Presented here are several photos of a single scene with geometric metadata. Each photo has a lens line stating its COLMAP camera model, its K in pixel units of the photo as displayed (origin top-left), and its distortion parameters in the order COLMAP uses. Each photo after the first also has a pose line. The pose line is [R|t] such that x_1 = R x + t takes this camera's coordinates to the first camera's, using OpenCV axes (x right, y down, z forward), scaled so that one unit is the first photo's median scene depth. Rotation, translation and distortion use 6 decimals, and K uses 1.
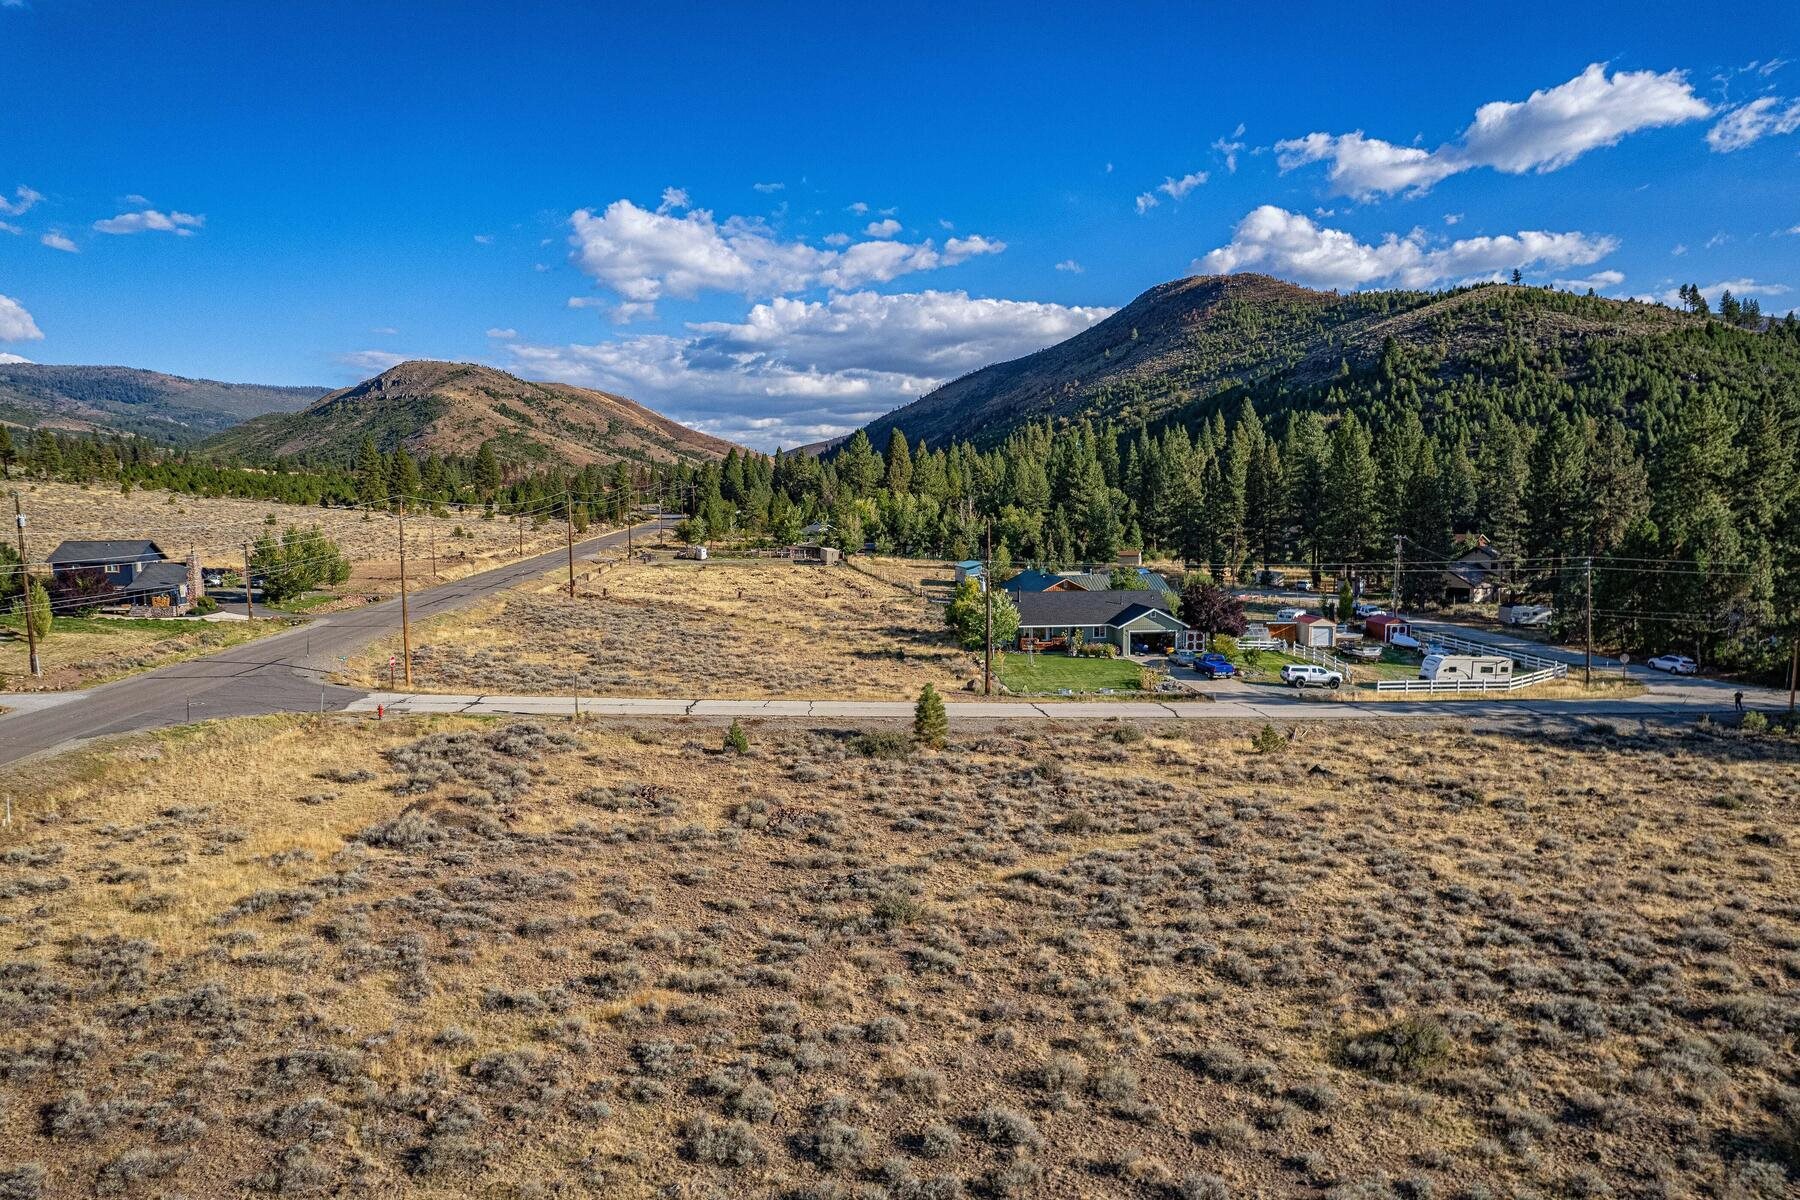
lens RADIAL K [[1182.2, 0, 898.1], [0, 1182.2, 602.0], [0, 0, 1]] dist [-0.059615, 0.055944]
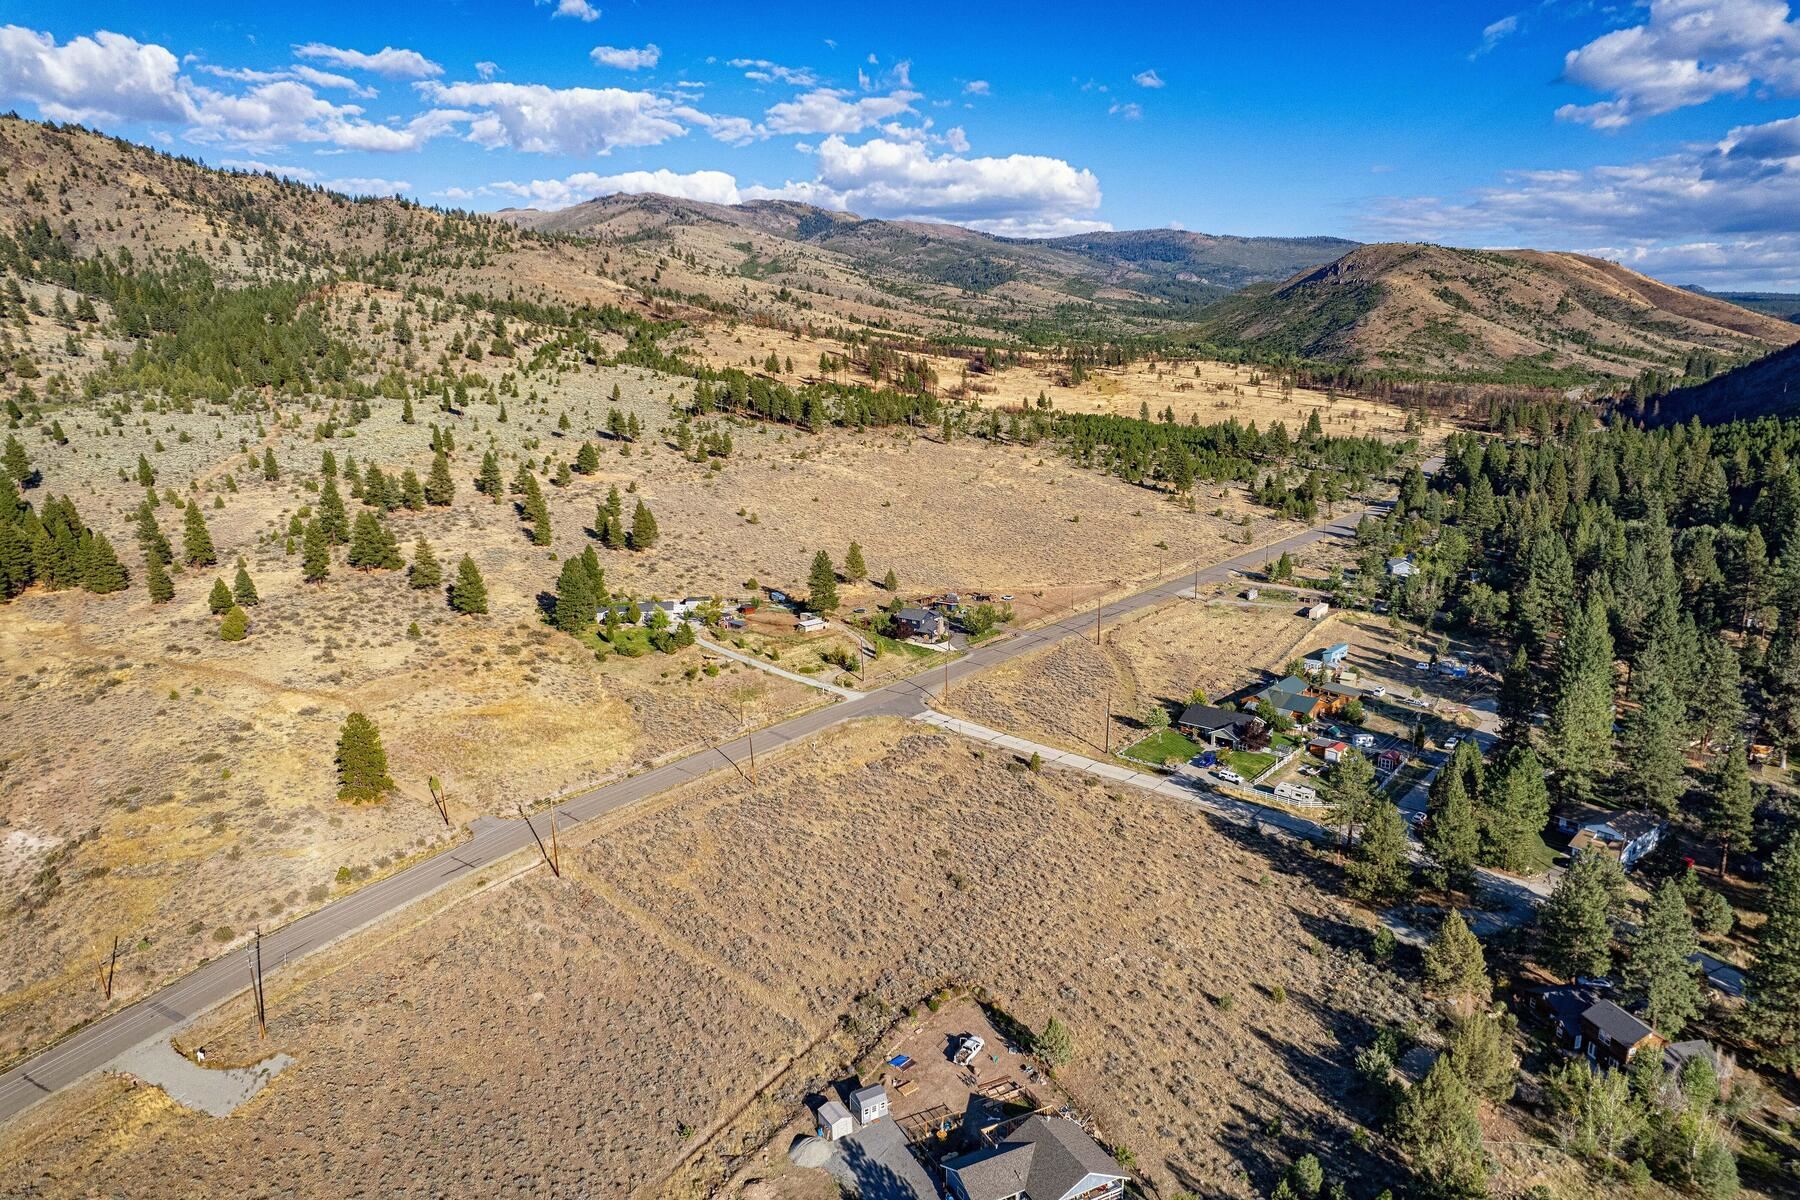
lens RADIAL K [[1182.2, 0, 910.5], [0, 1182.2, 594.5], [0, 0, 1]] dist [-0.059615, 0.055944]
pose [[0.693526, 0.157580, -0.702986, 0.103130], [-0.054782, 0.984495, 0.166638, -0.045592], [0.718346, -0.077057, 0.691406, -0.076562]]
